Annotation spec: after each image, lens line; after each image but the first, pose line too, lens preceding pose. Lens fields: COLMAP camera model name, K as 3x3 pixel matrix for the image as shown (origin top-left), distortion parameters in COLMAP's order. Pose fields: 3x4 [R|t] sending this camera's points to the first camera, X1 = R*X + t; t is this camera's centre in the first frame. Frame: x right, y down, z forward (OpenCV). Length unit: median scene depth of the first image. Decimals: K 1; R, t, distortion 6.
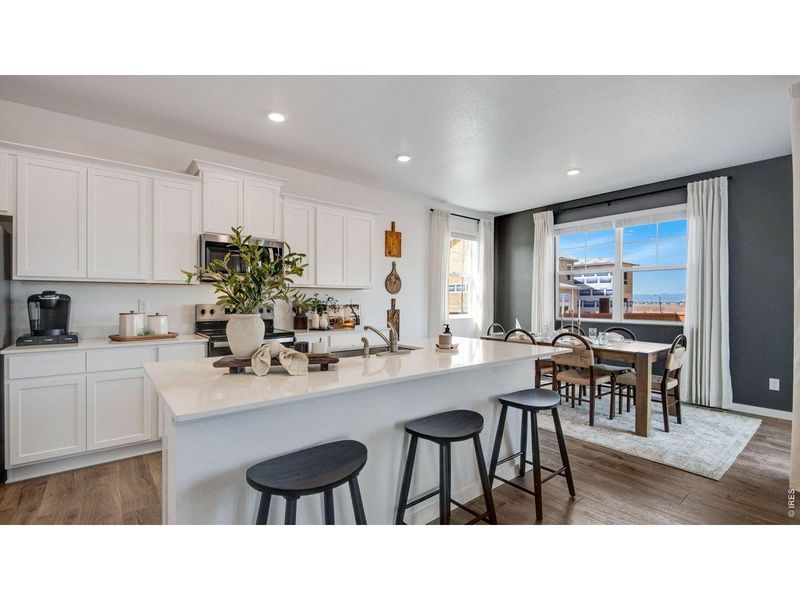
lens RADIAL K [[361.4, 0, 394.4], [0, 361.4, 301.1], [0, 0, 1]] dist [-0.011591, -0.004850]
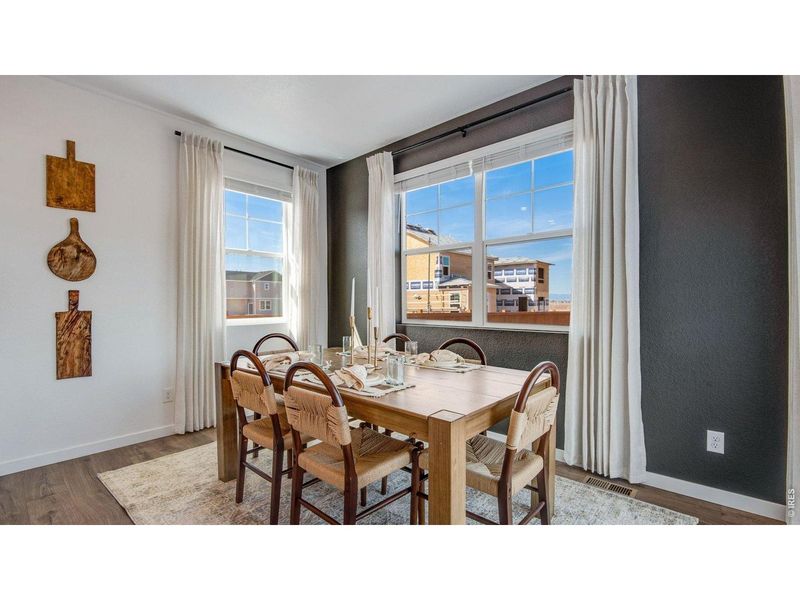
lens RADIAL K [[361.4, 0, 402.2], [0, 361.4, 304.7], [0, 0, 1]] dist [-0.011591, -0.004850]
pose [[0.981988, -0.009303, 0.188715, 0.450199], [0.007782, 0.999931, 0.008797, 0.017013], [-0.188783, -0.007170, 0.981993, 0.498482]]
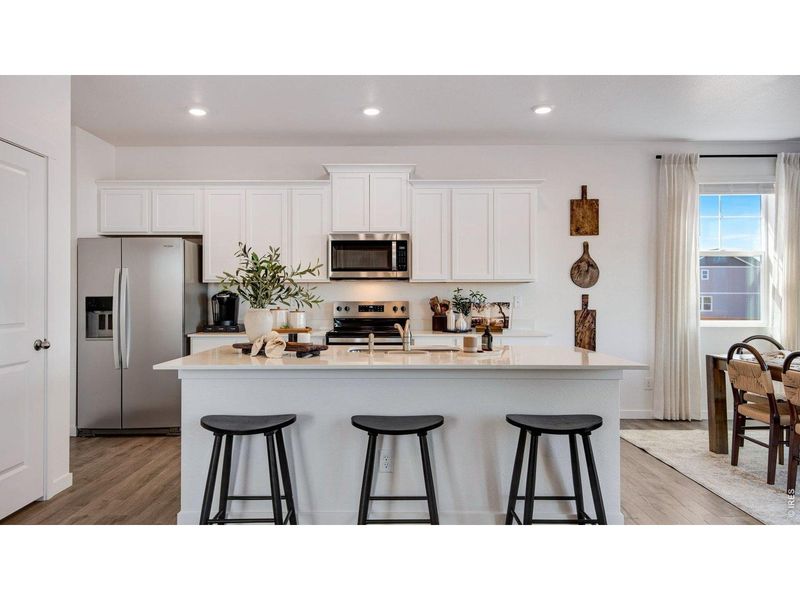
lens RADIAL K [[536.1, 0, 394.0], [0, 536.1, 295.0], [0, 0, 1]] dist [0.039609, -0.017457]
pose [[0.775056, -0.004872, -0.631873, 0.461728], [0.002608, 0.999986, -0.004511, -0.002098], [0.631887, 0.001848, 0.775059, -0.071815]]
